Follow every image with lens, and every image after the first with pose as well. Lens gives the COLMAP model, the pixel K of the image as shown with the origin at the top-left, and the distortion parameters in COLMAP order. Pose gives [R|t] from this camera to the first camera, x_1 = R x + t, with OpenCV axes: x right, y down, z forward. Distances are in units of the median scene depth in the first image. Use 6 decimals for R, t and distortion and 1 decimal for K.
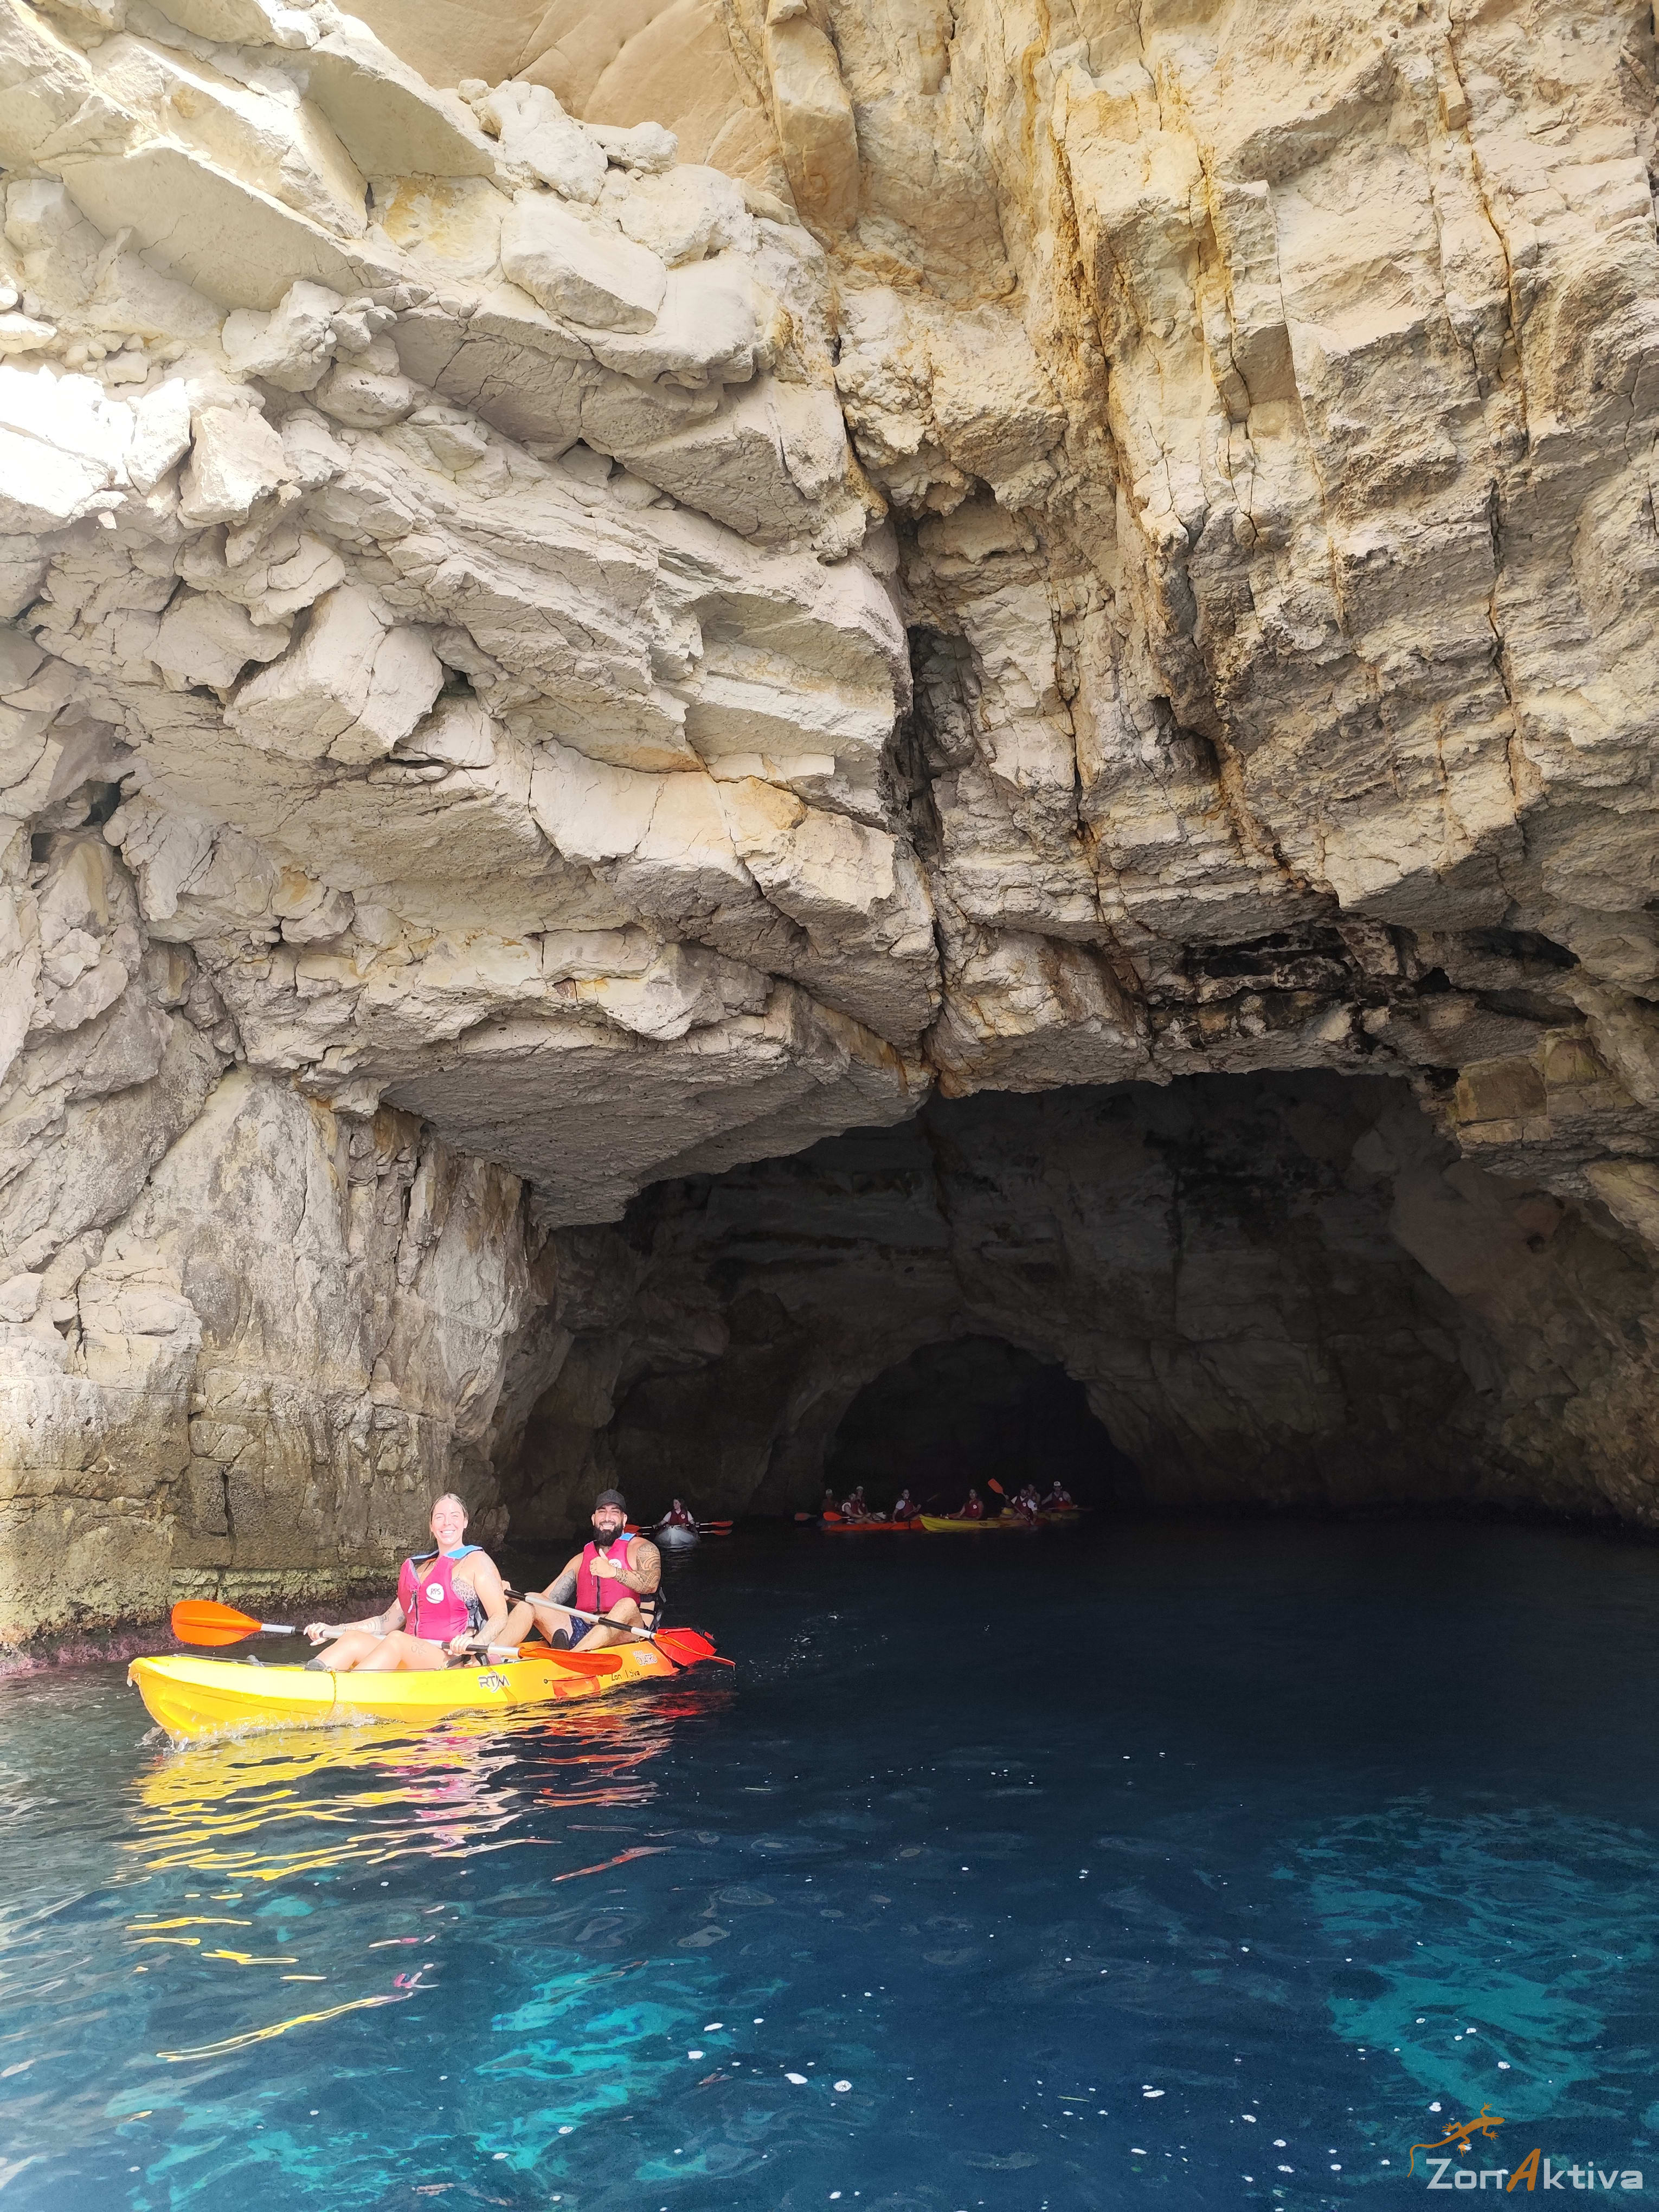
lens RADIAL K [[1529.9, 0, 817.6], [0, 1529.9, 1107.8], [0, 0, 1]] dist [0.045868, -0.051664]
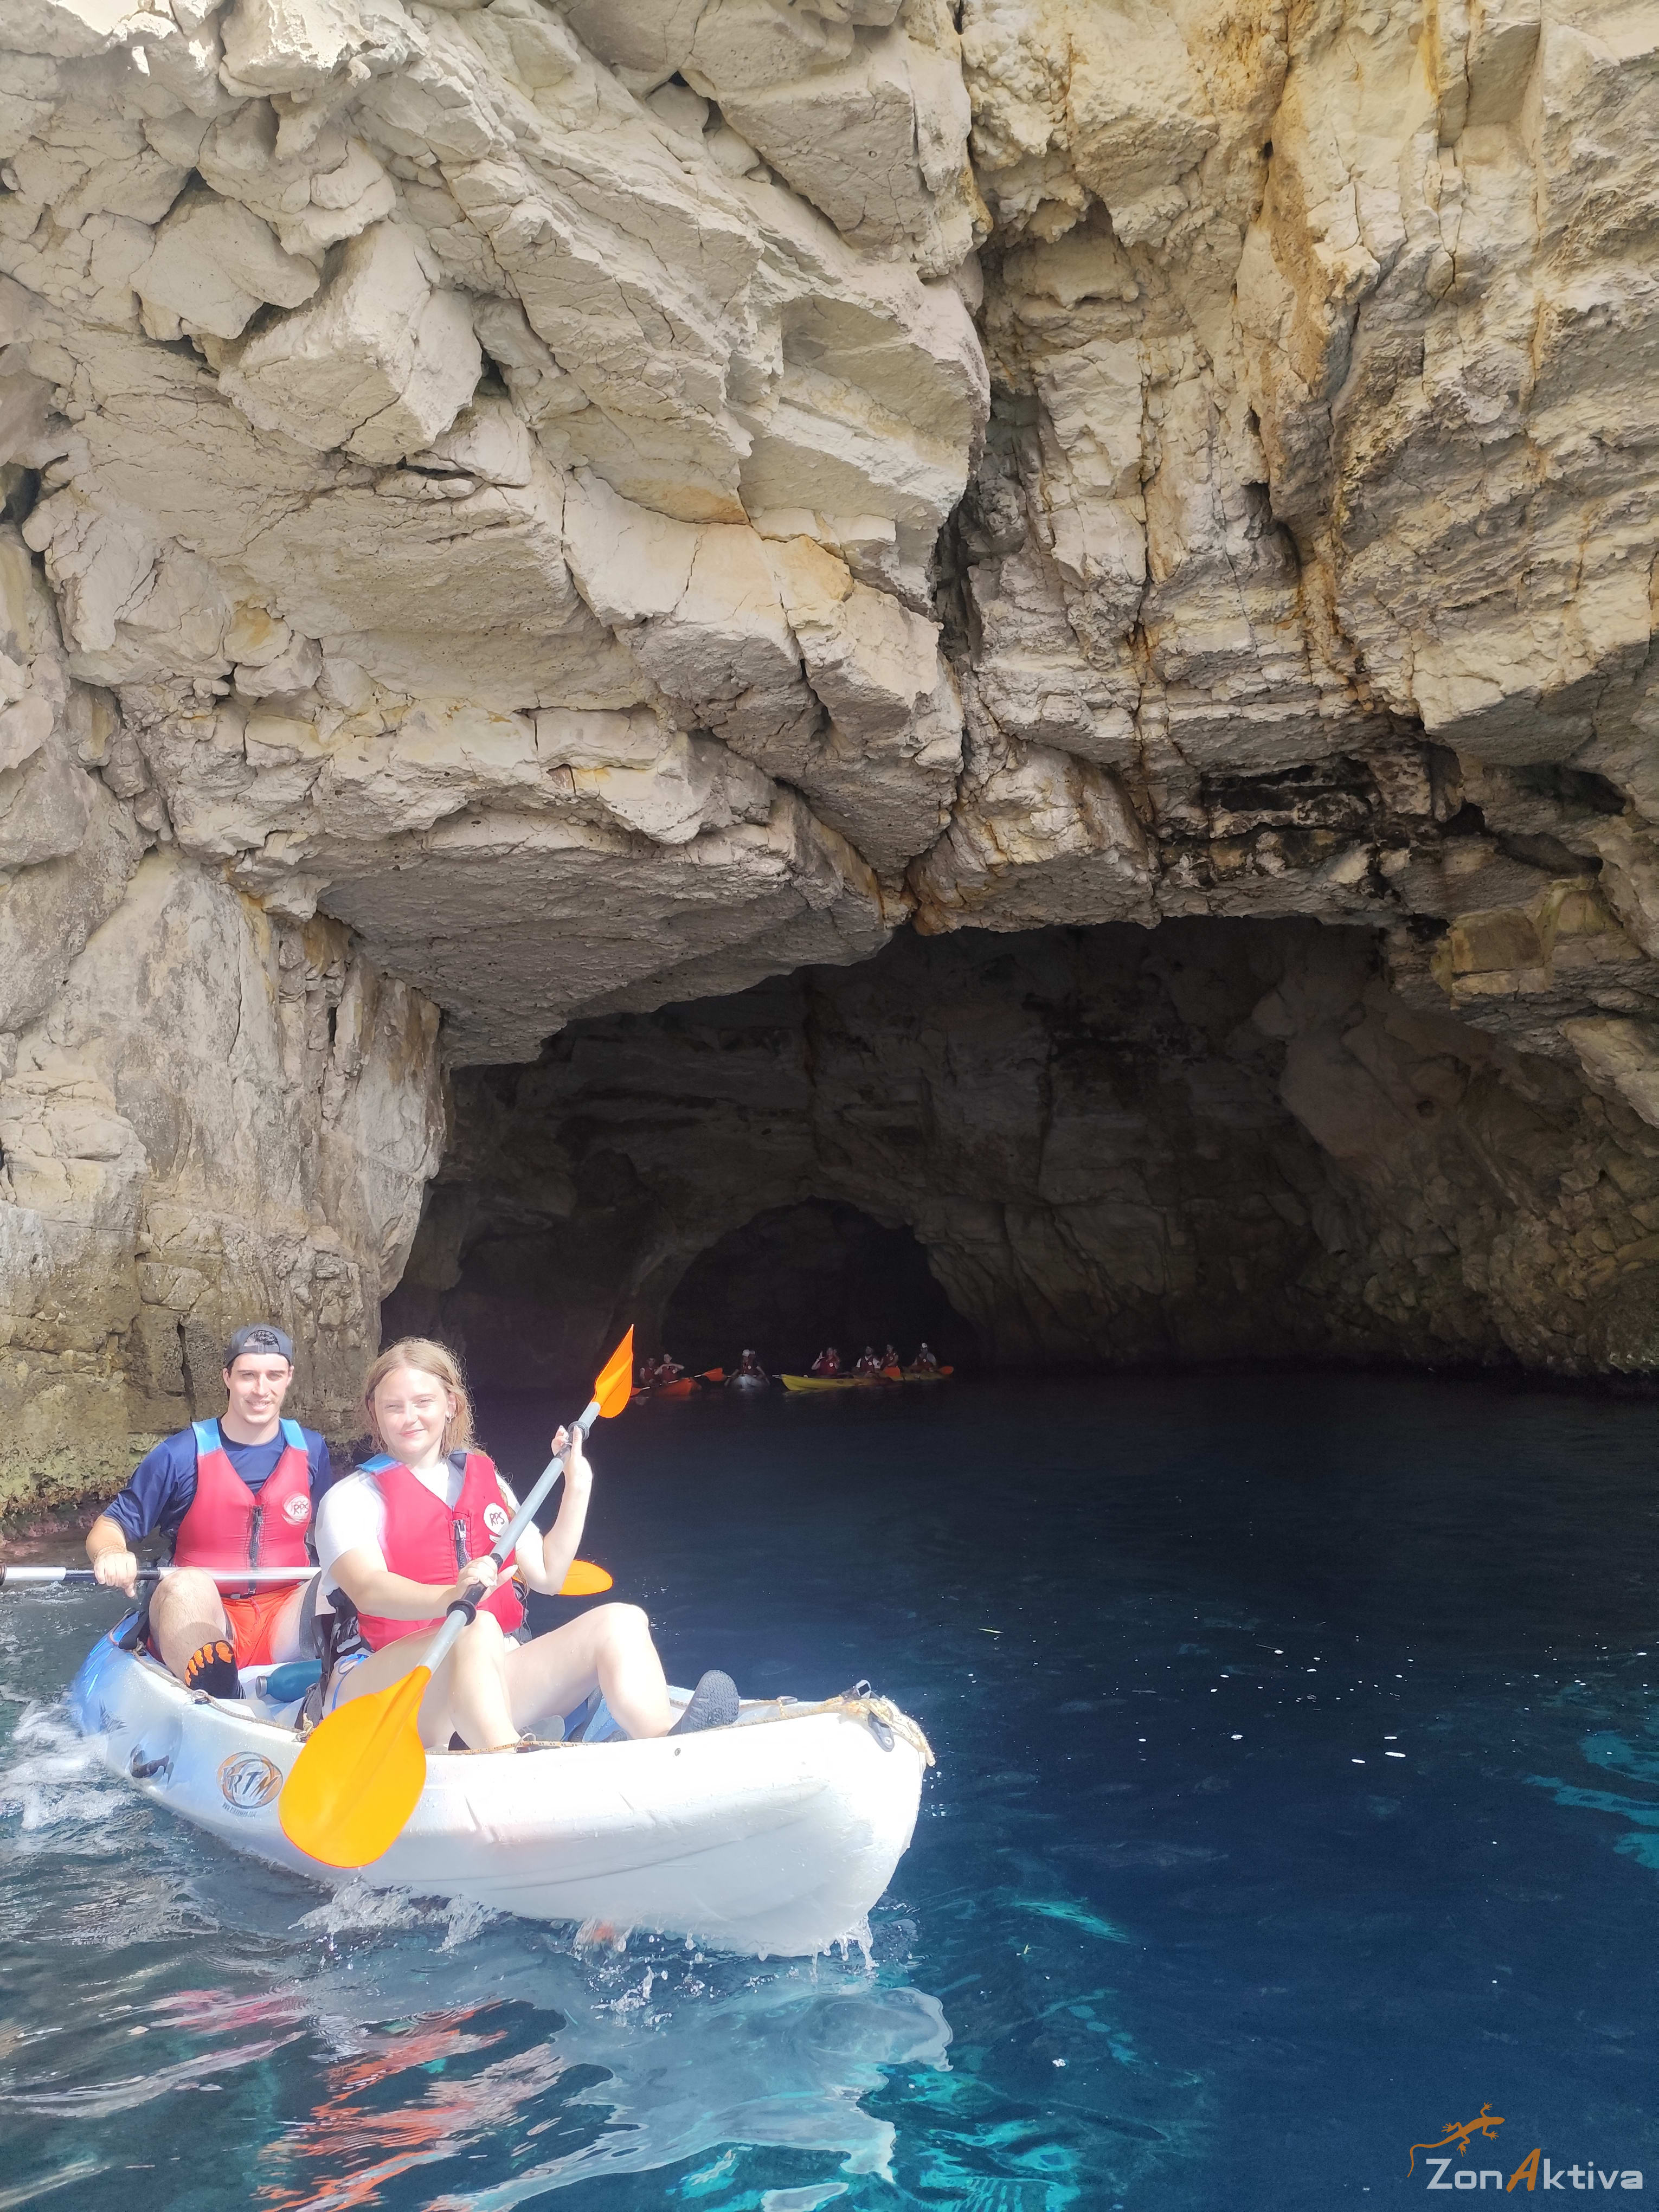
lens RADIAL K [[1531.7, 0, 848.8], [0, 1531.7, 1115.1], [0, 0, 1]] dist [0.043769, -0.051172]
pose [[0.984691, 0.019282, 0.173238, -0.165629], [-0.034193, 0.995921, 0.083501, 0.037888], [-0.170922, -0.088146, 0.981334, 0.110746]]
